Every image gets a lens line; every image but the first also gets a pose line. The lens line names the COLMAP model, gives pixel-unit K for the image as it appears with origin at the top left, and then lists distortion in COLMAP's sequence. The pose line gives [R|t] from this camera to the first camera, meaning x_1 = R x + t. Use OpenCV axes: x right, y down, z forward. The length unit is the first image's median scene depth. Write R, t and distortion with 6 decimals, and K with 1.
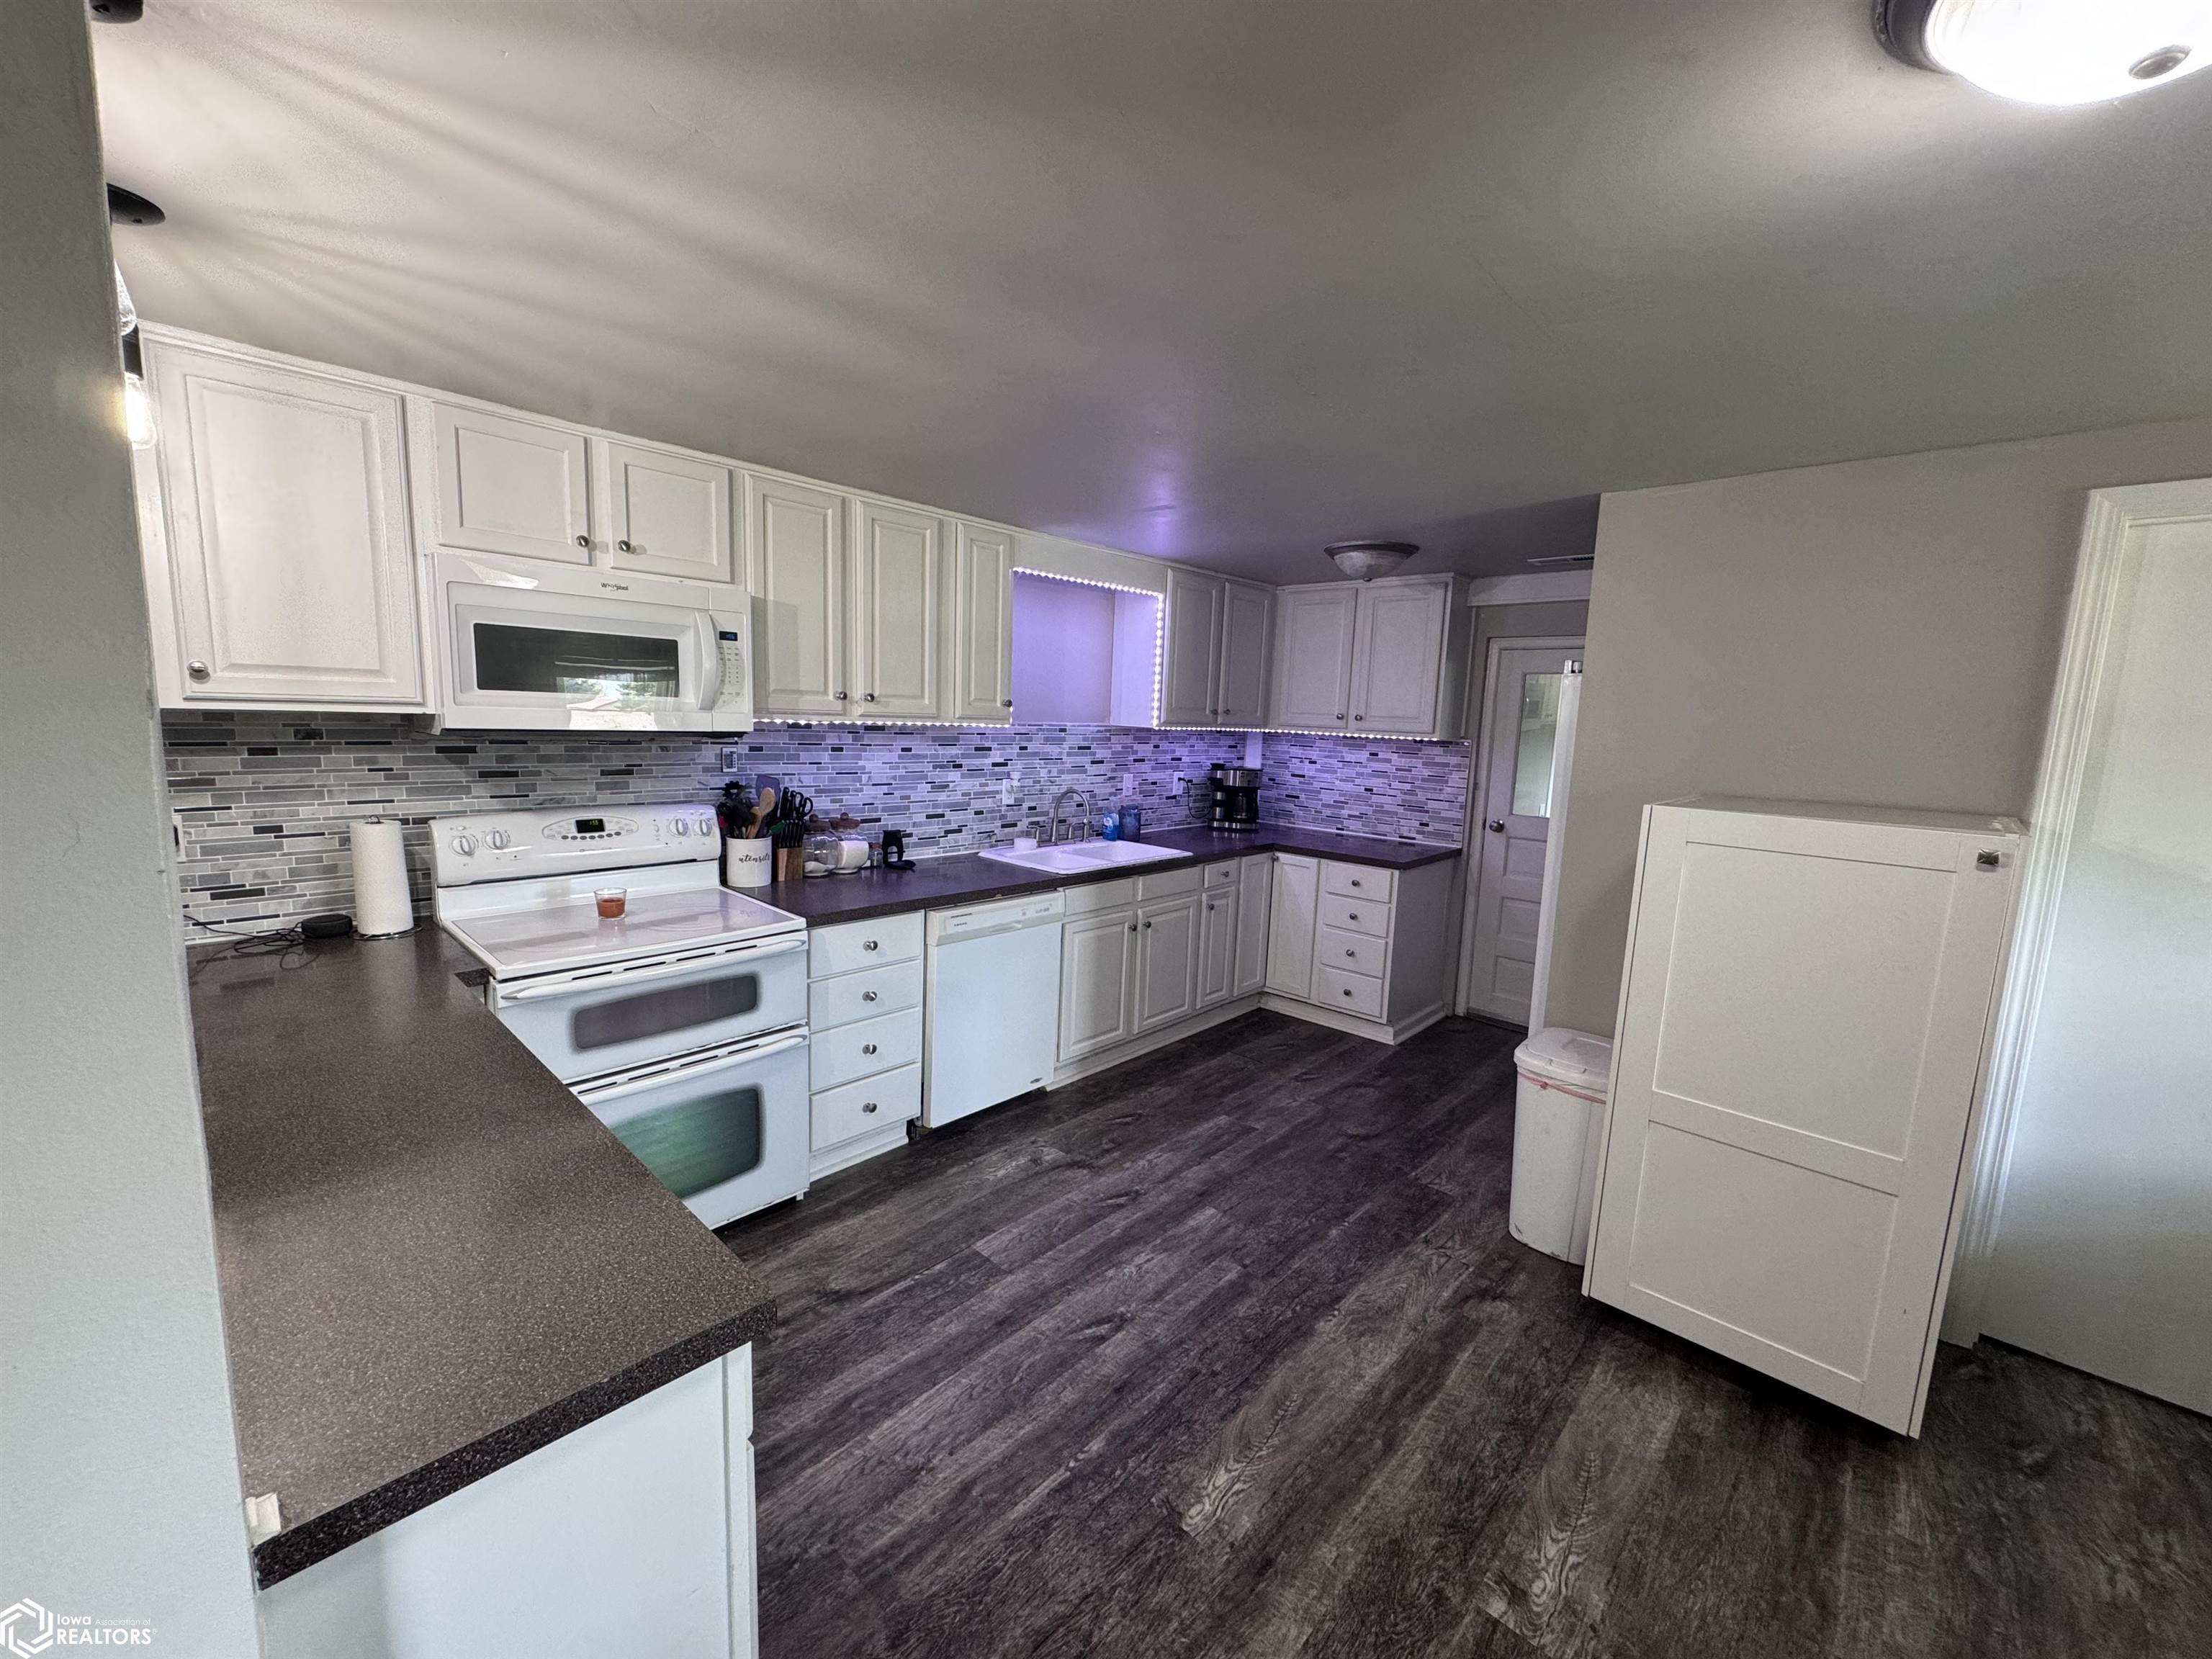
lens RADIAL K [[880.8, 0, 1106.0], [0, 880.8, 829.5], [0, 0, 1]] dist [-0.001415, 0.000330]
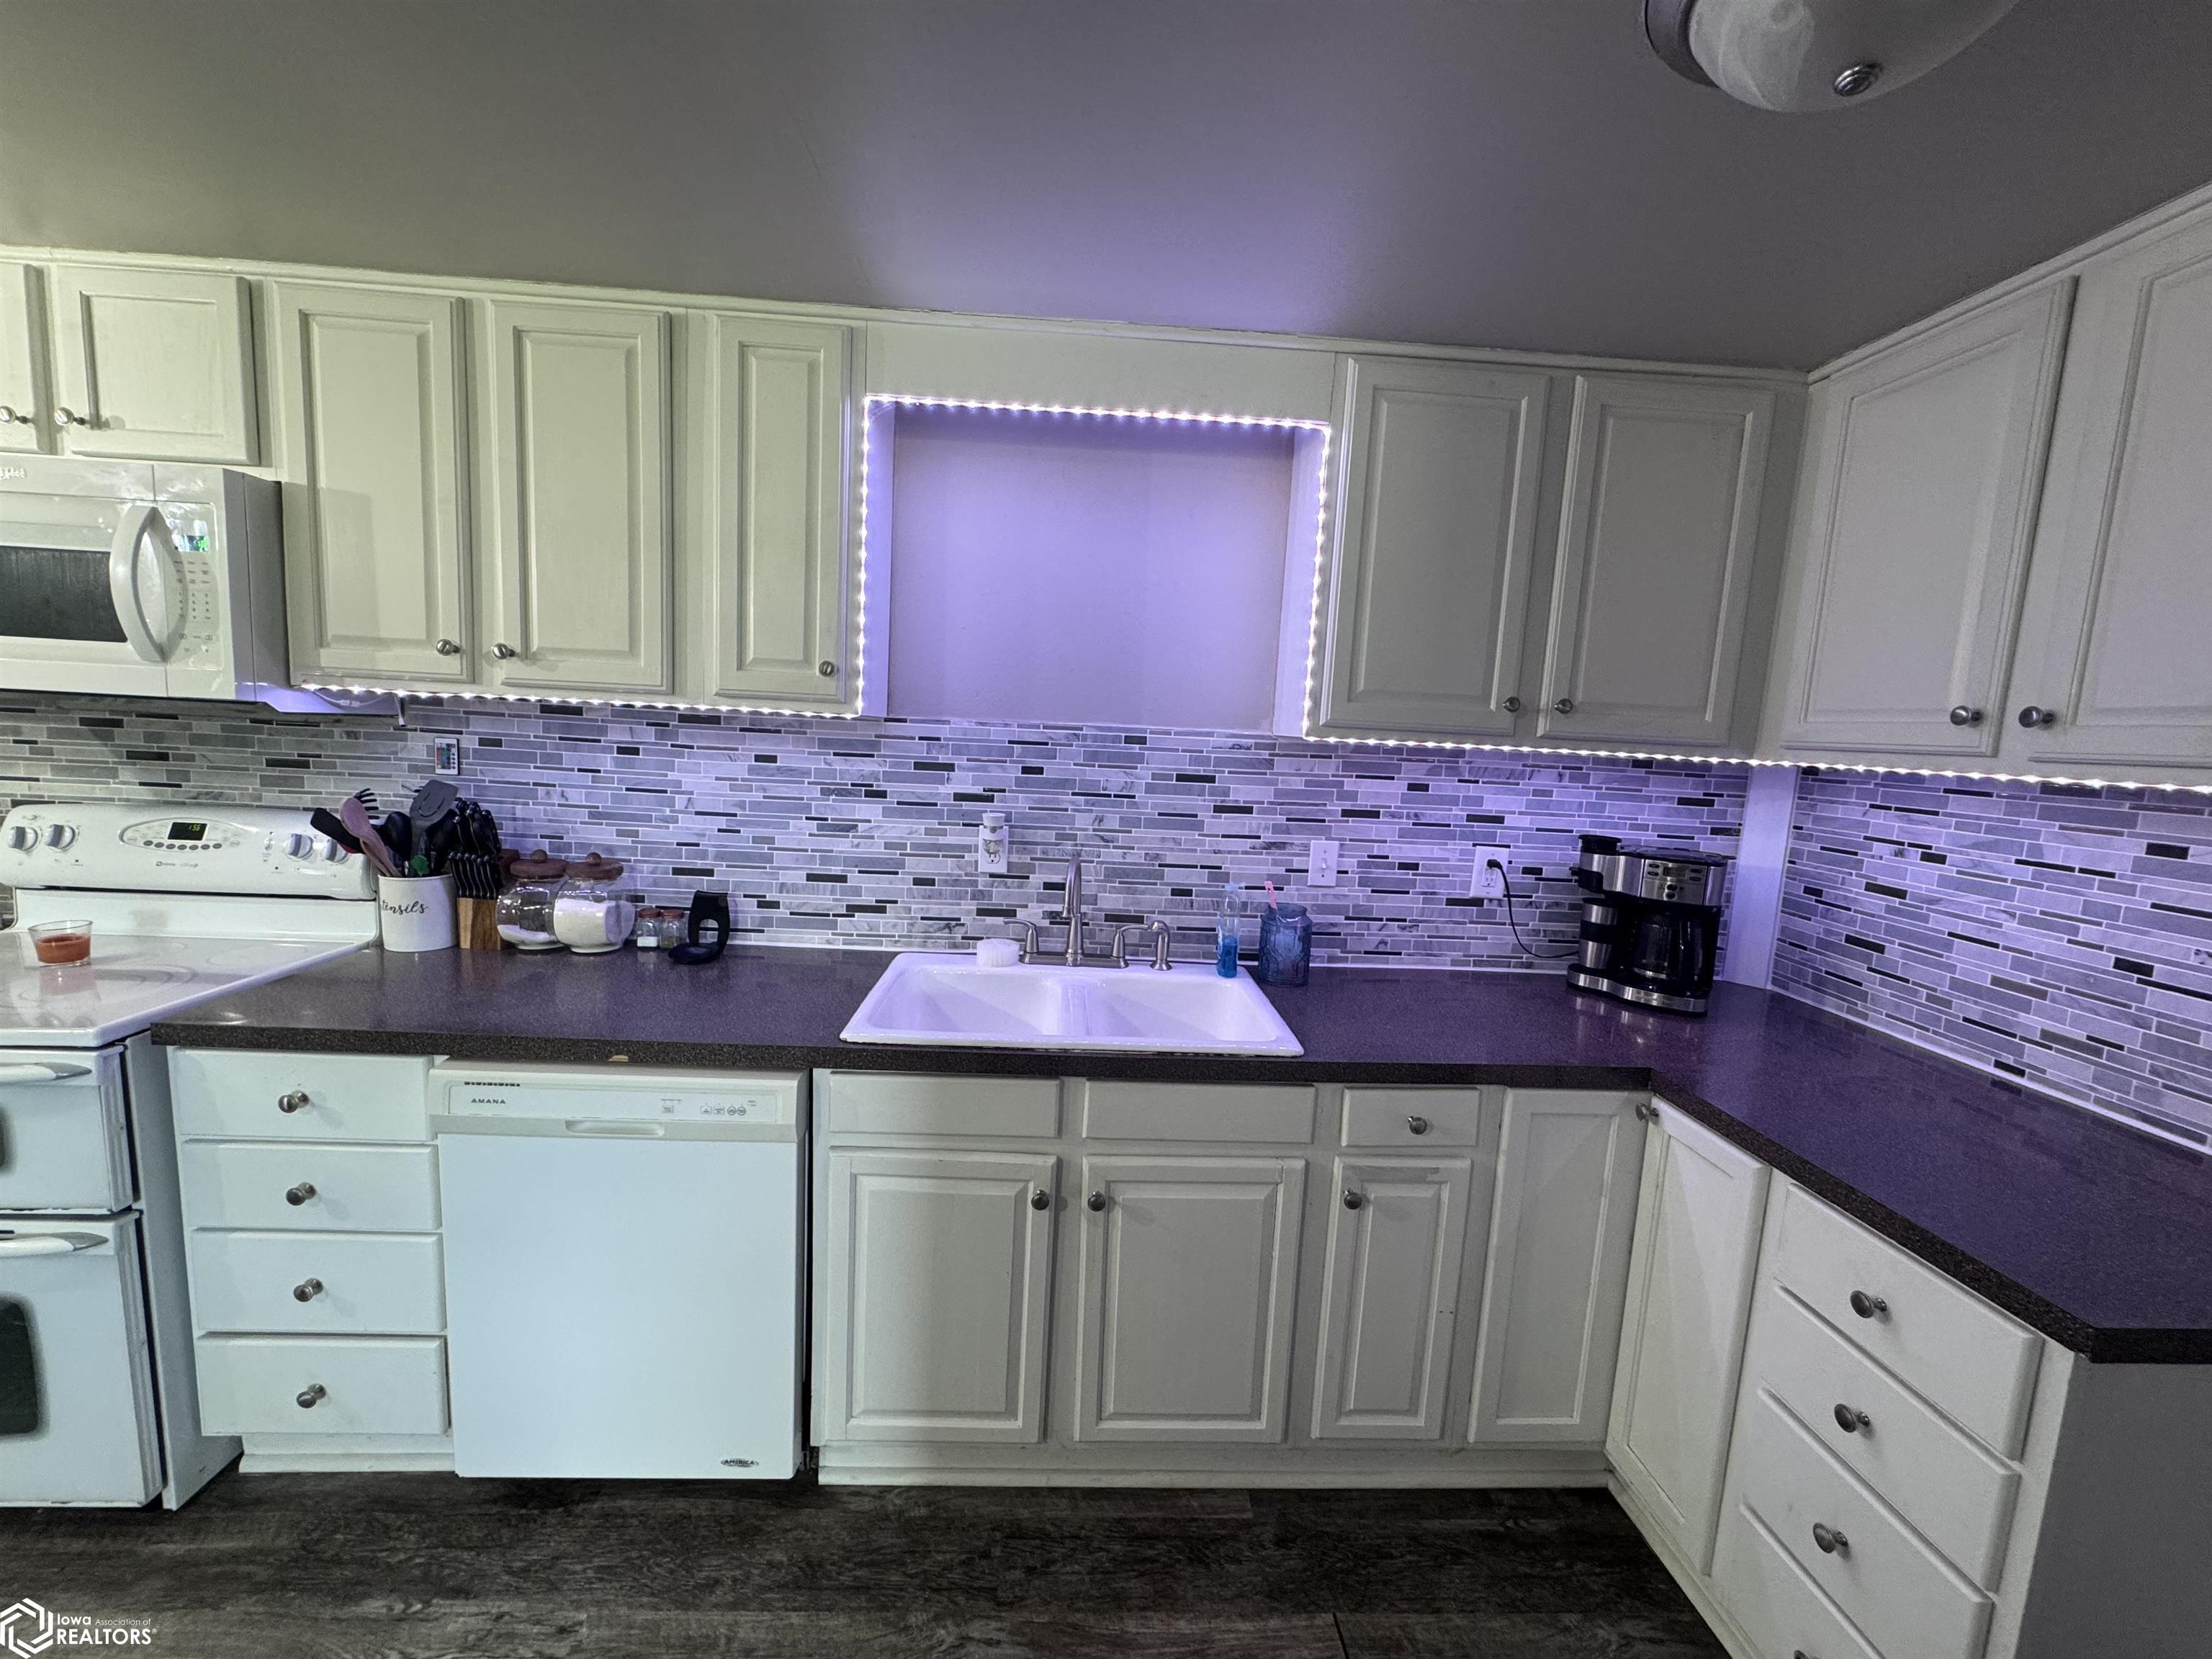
lens RADIAL K [[880.8, 0, 1106.0], [0, 880.8, 829.5], [0, 0, 1]] dist [-0.001415, 0.000330]
pose [[0.716553, 0.079769, -0.692956, 0.327582], [-0.116754, 0.993140, -0.006405, -0.063401], [0.687692, 0.085494, 0.720951, 0.703595]]
